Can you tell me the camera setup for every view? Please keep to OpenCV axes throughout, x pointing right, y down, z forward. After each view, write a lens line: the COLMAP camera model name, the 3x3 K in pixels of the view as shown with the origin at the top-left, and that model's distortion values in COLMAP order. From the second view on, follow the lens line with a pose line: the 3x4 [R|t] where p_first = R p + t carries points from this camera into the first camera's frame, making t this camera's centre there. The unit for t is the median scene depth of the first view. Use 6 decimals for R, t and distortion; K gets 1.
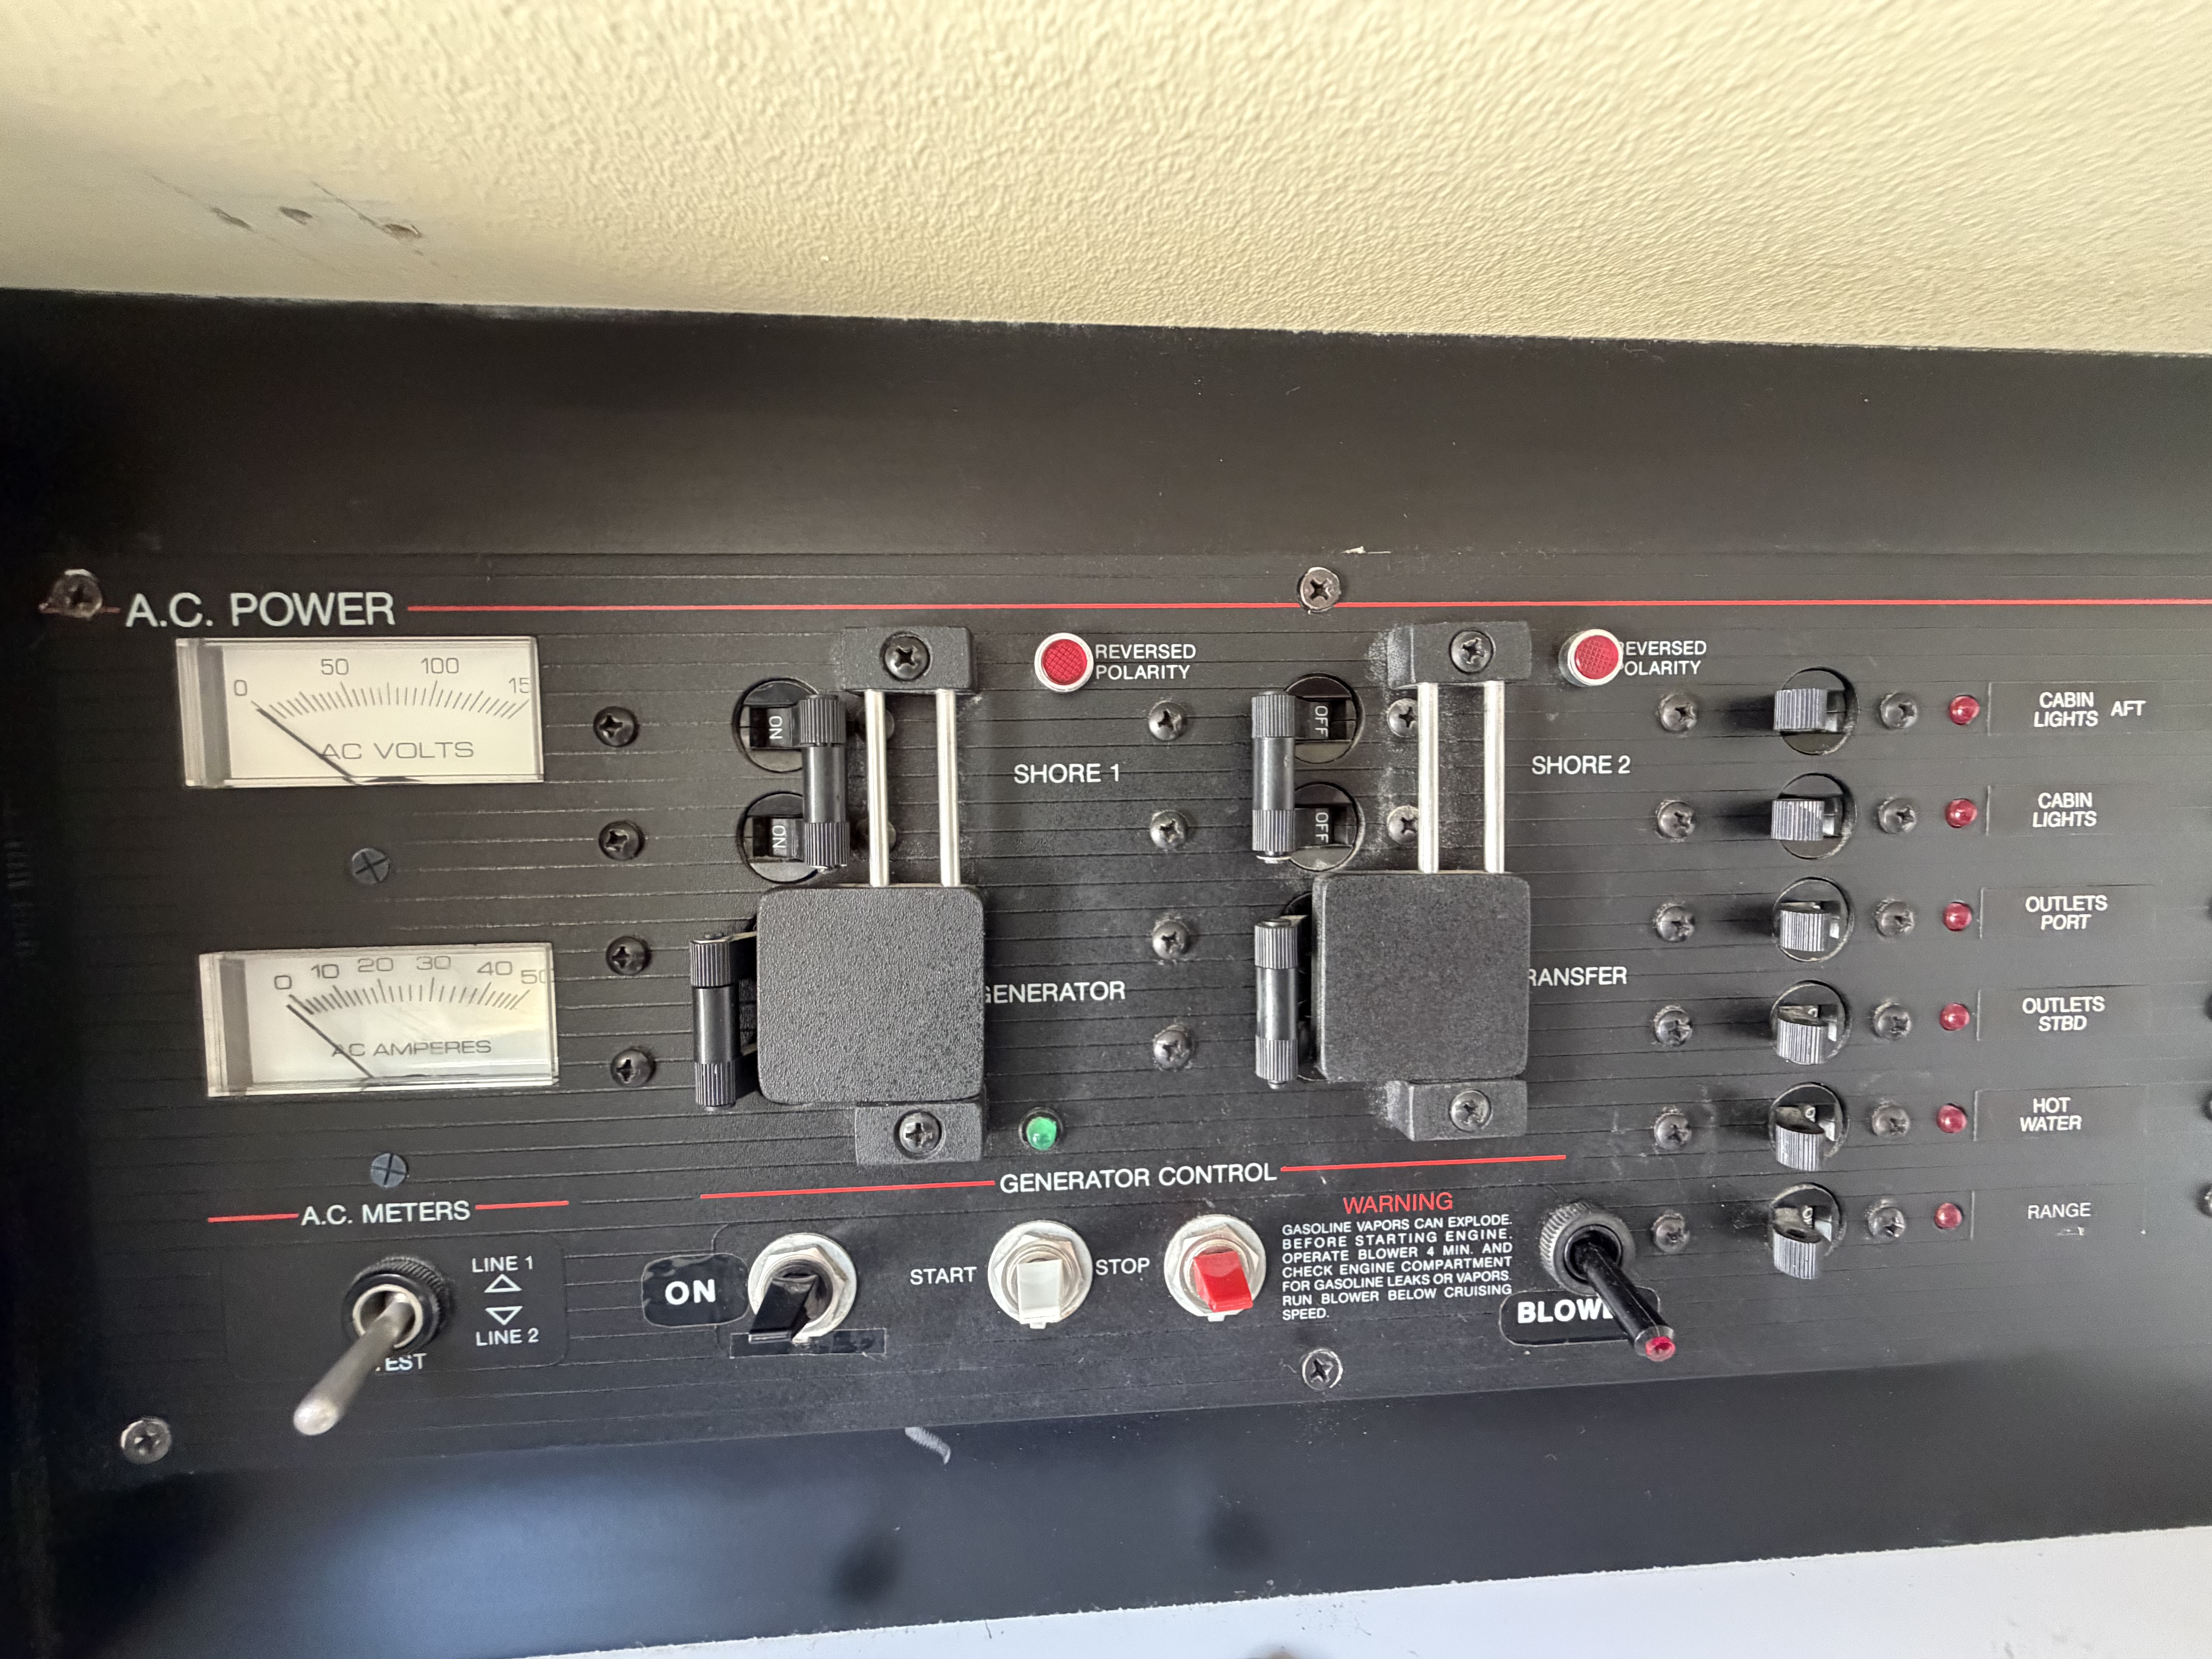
lens RADIAL K [[864.6, 0, 1105.1], [0, 864.6, 836.3], [0, 0, 1]] dist [0.001628, 0.000073]
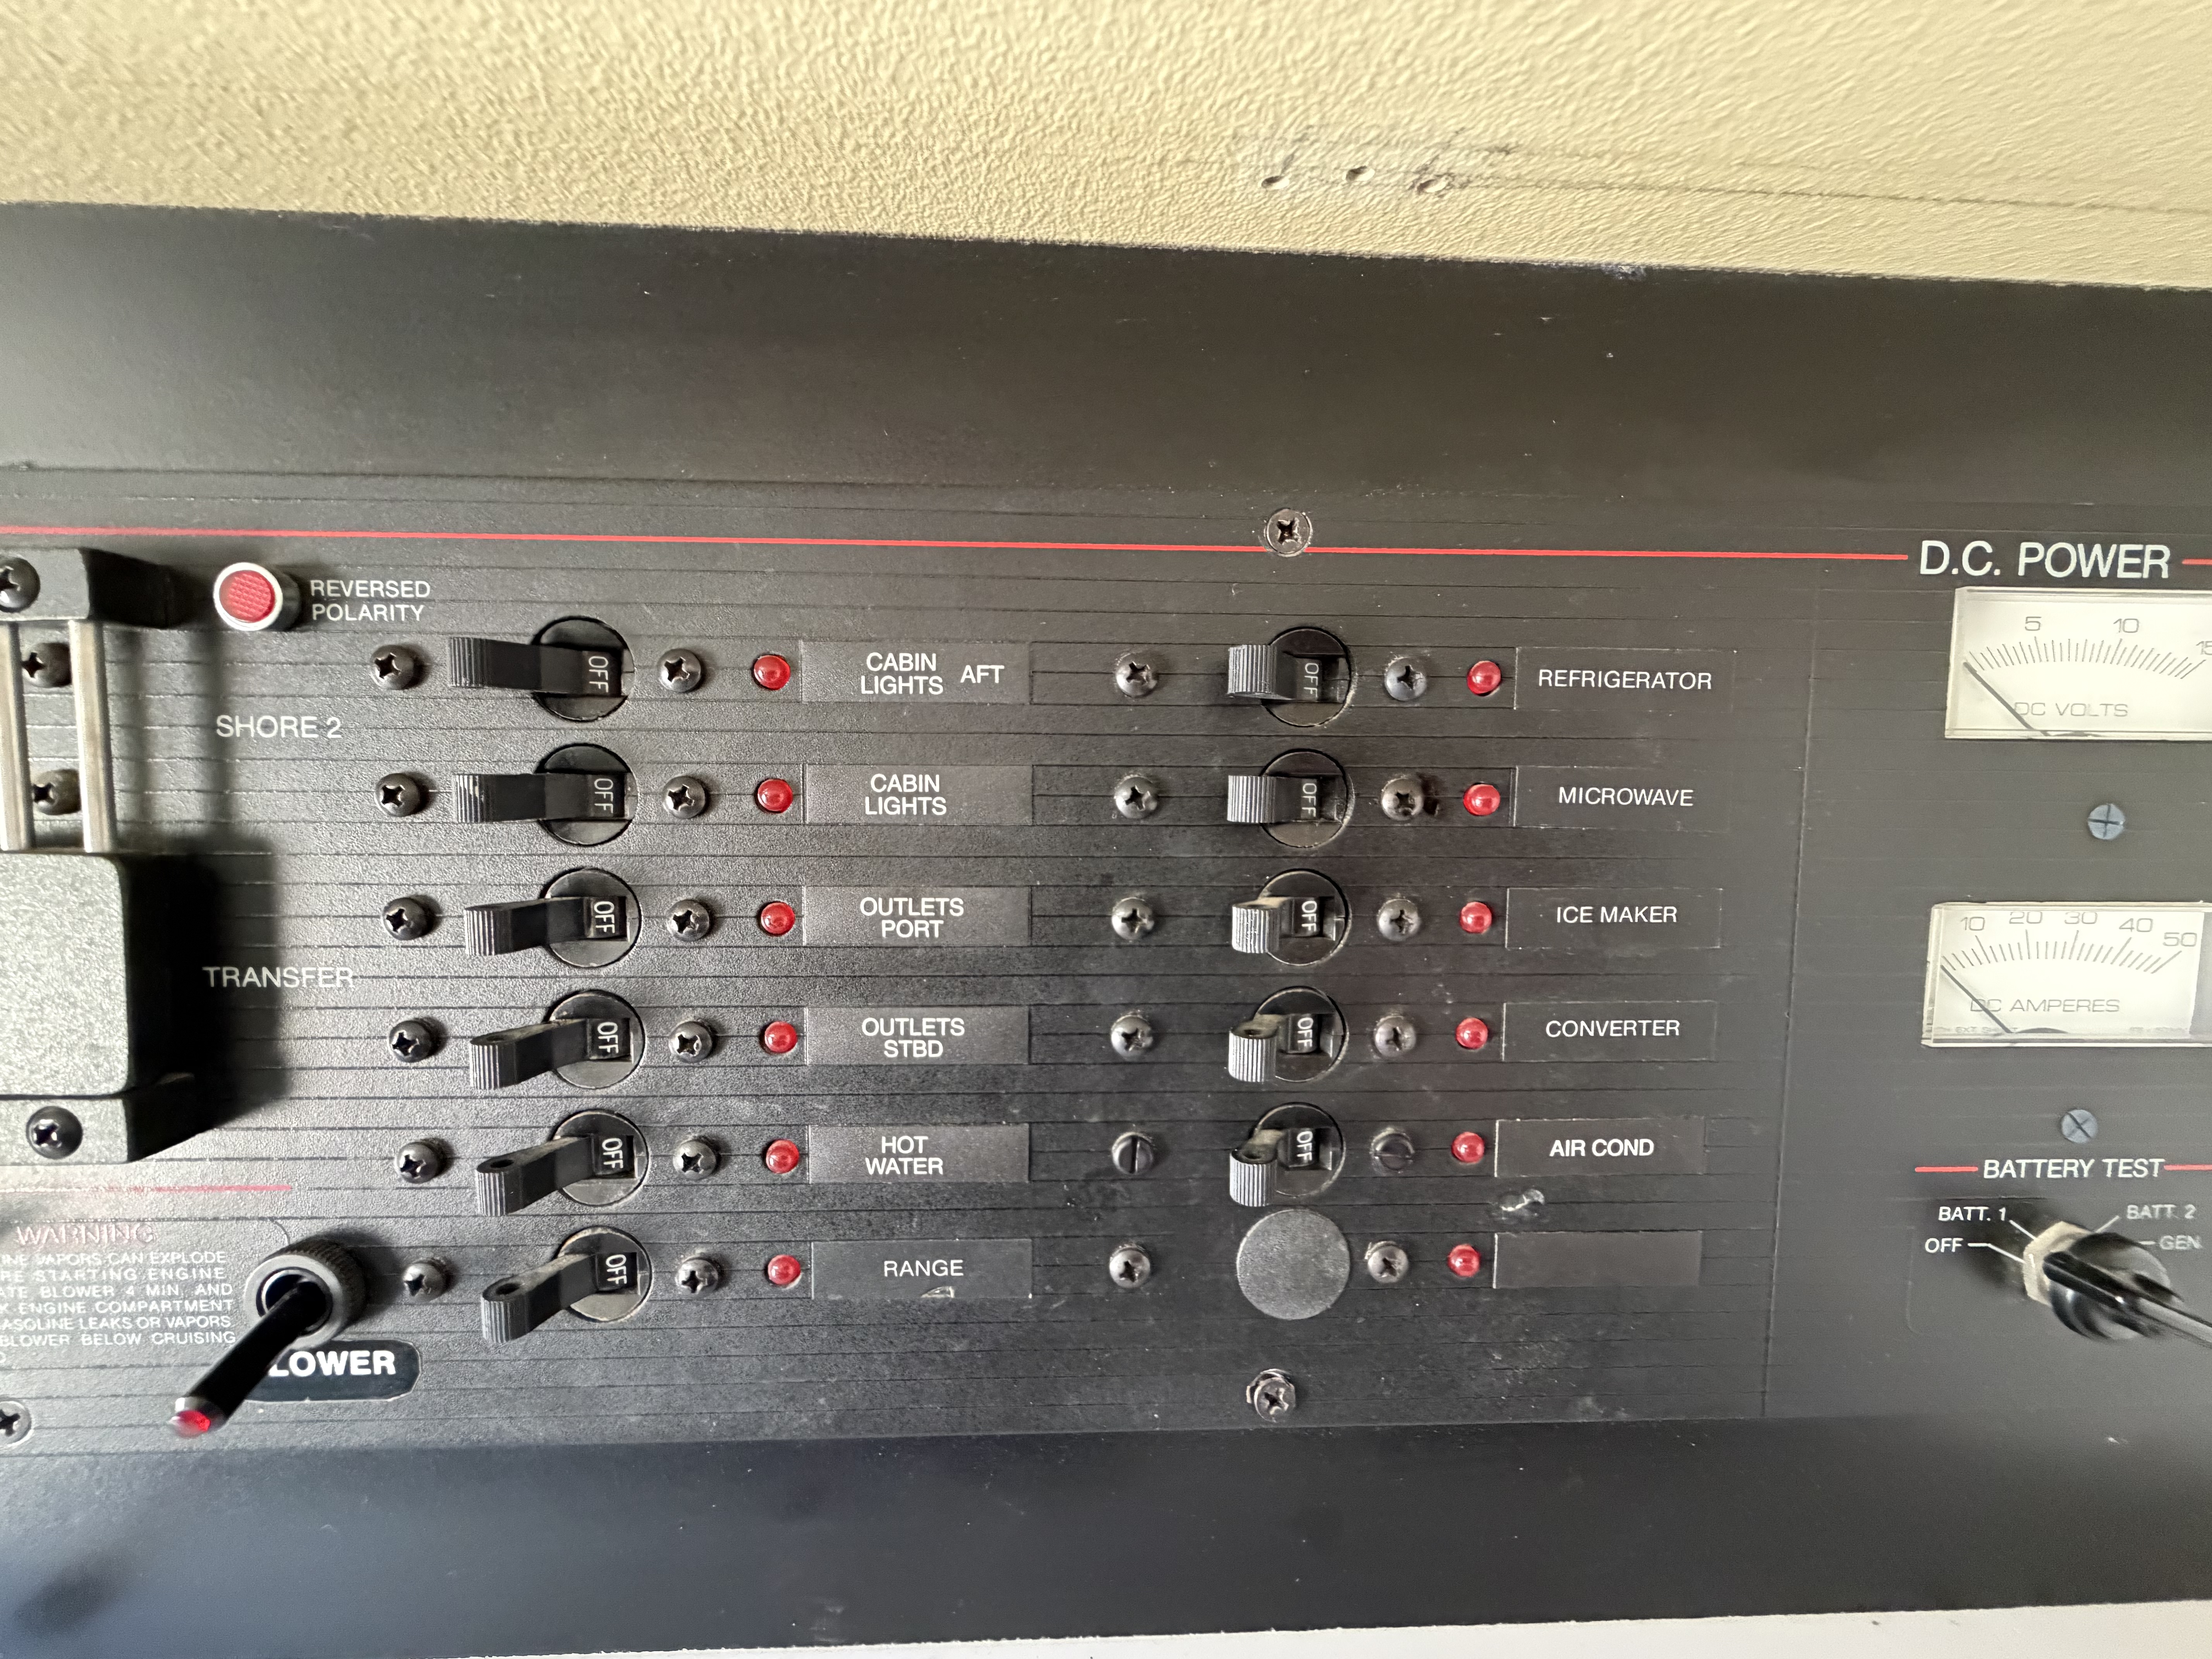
lens RADIAL K [[951.2, 0, 1106.0], [0, 951.2, 829.5], [0, 0, 1]] dist [0.001226, -0.000105]
pose [[0.999425, 0.025102, -0.022786, 1.359629], [-0.024445, 0.999289, 0.028694, -0.028733], [0.023491, -0.028121, 0.999328, 0.091932]]
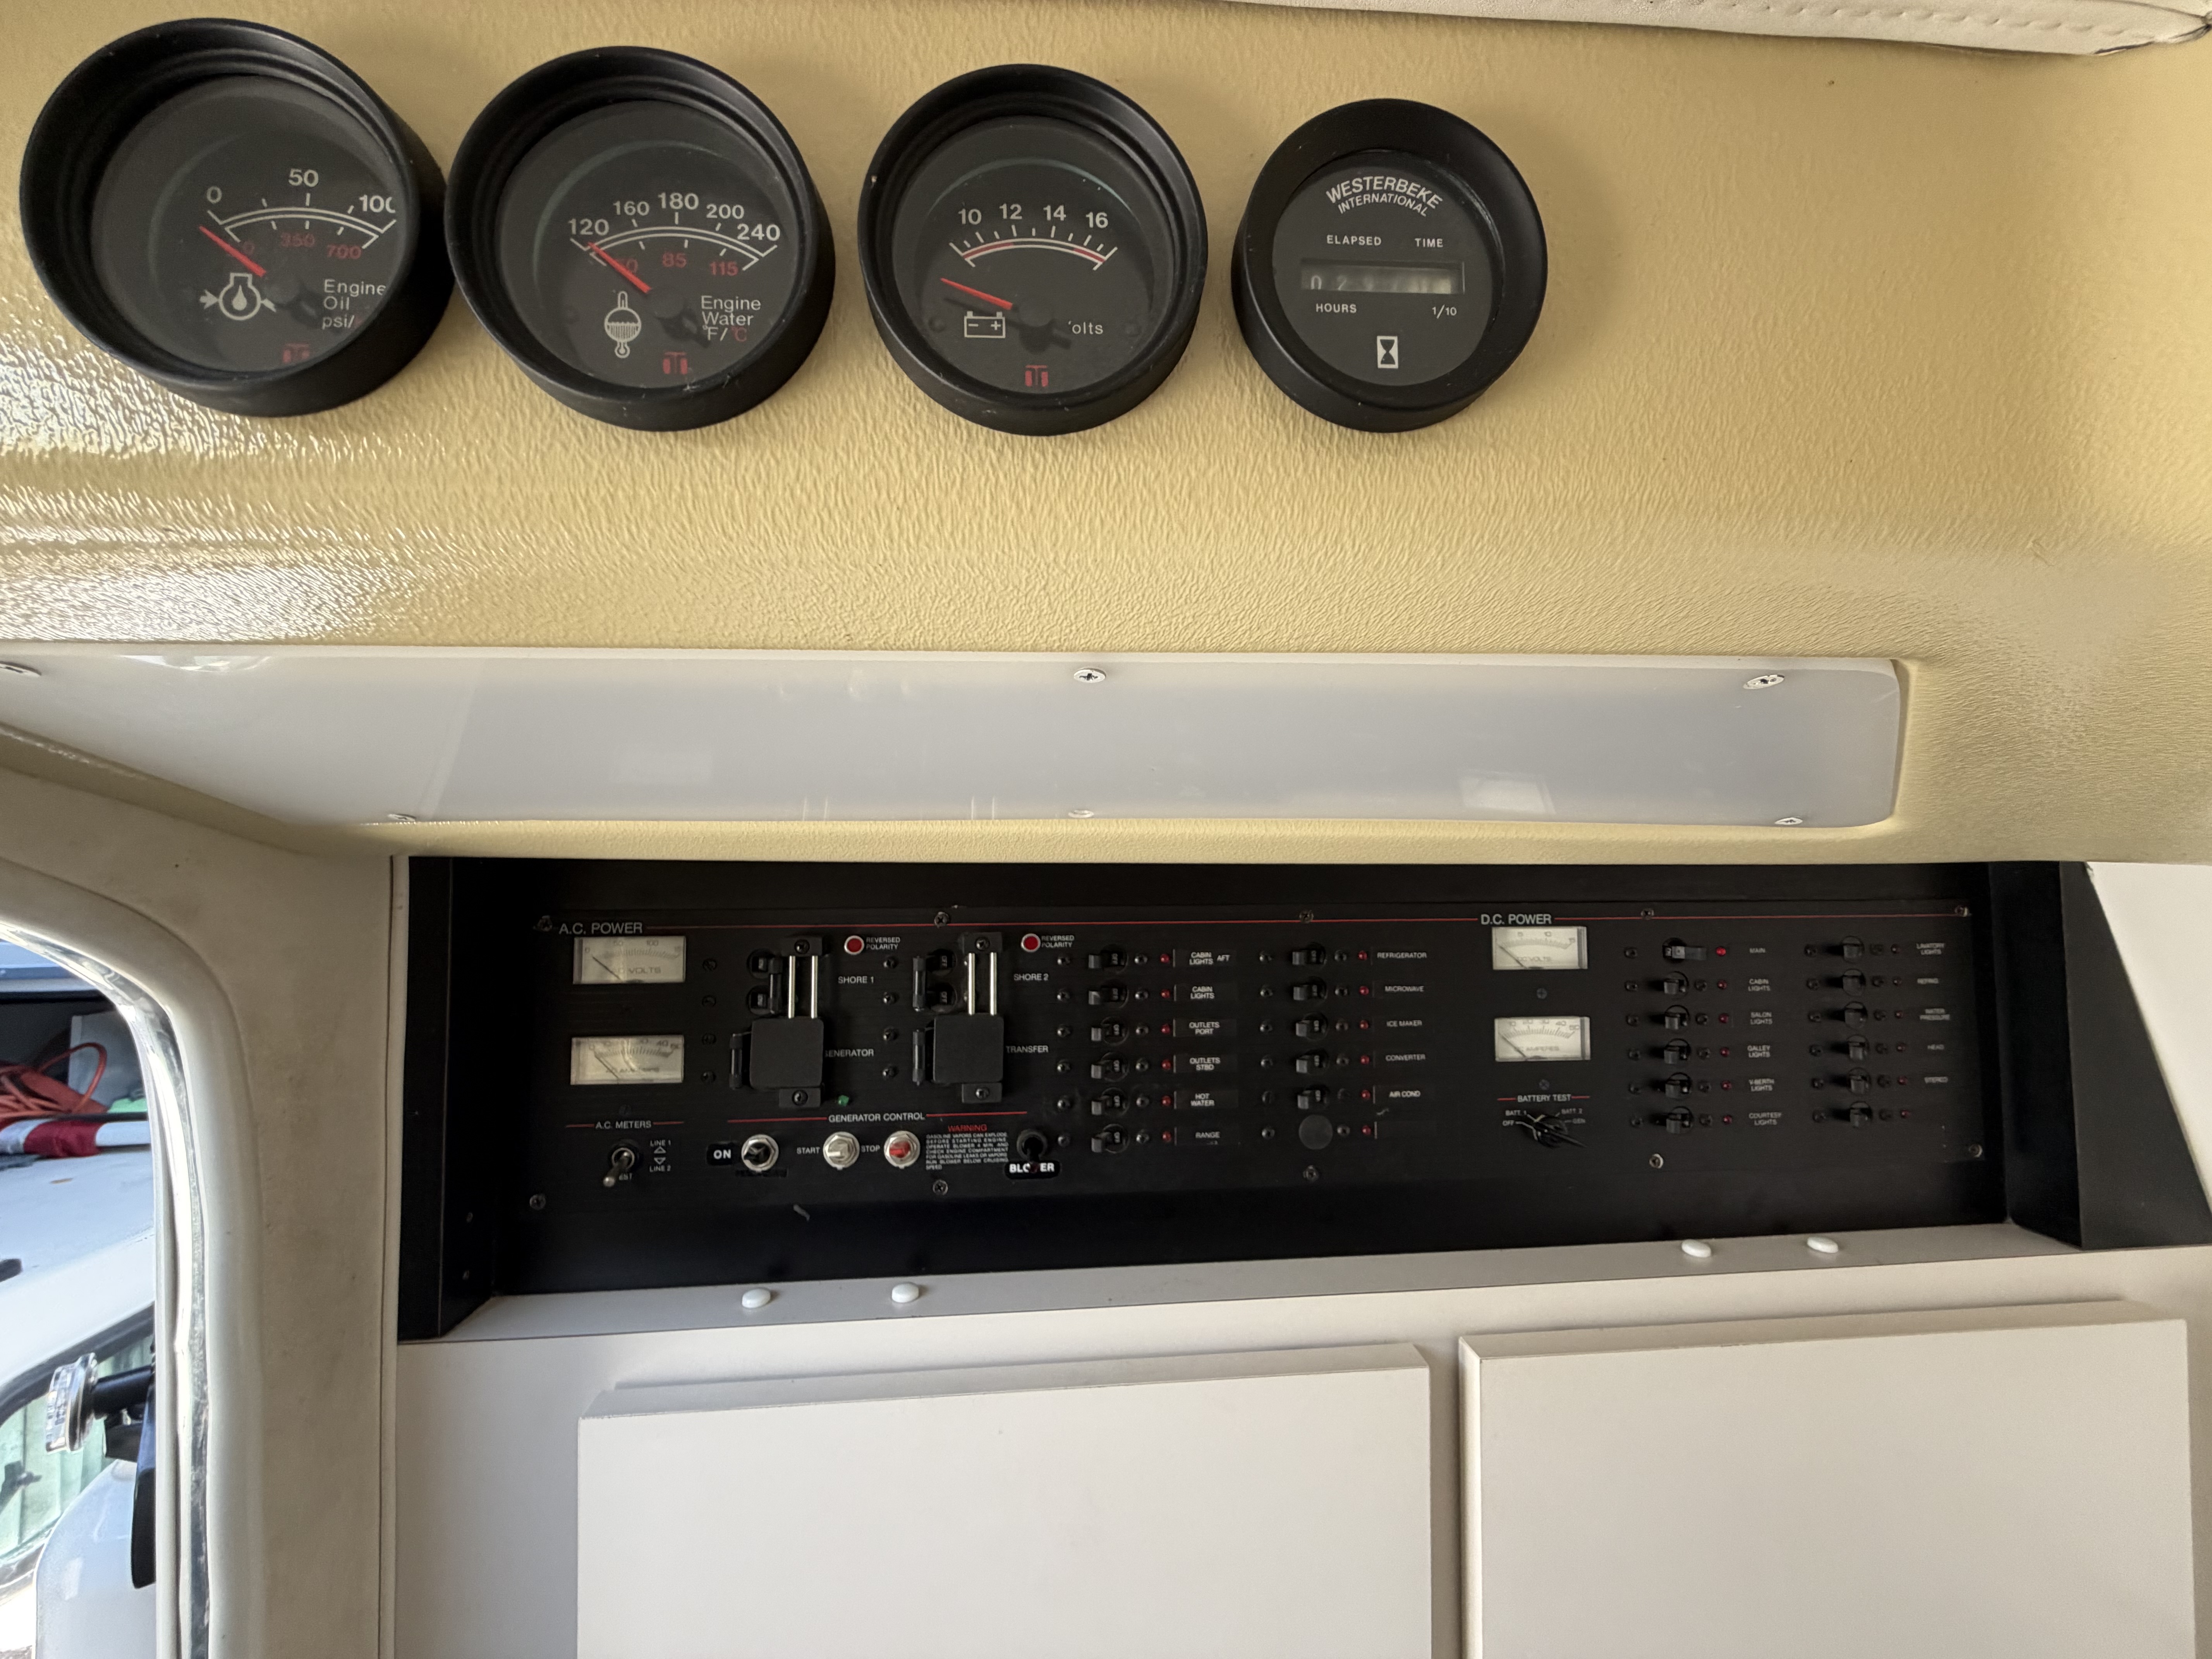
lens RADIAL K [[877.7, 0, 1100.0], [0, 877.7, 828.0], [0, 0, 1]] dist [-0.000359, -0.000171]
pose [[0.999600, 0.013926, 0.024624, 0.699188], [-0.011323, 0.994630, -0.102877, -0.283580], [-0.025924, 0.102557, 0.994389, -2.059772]]
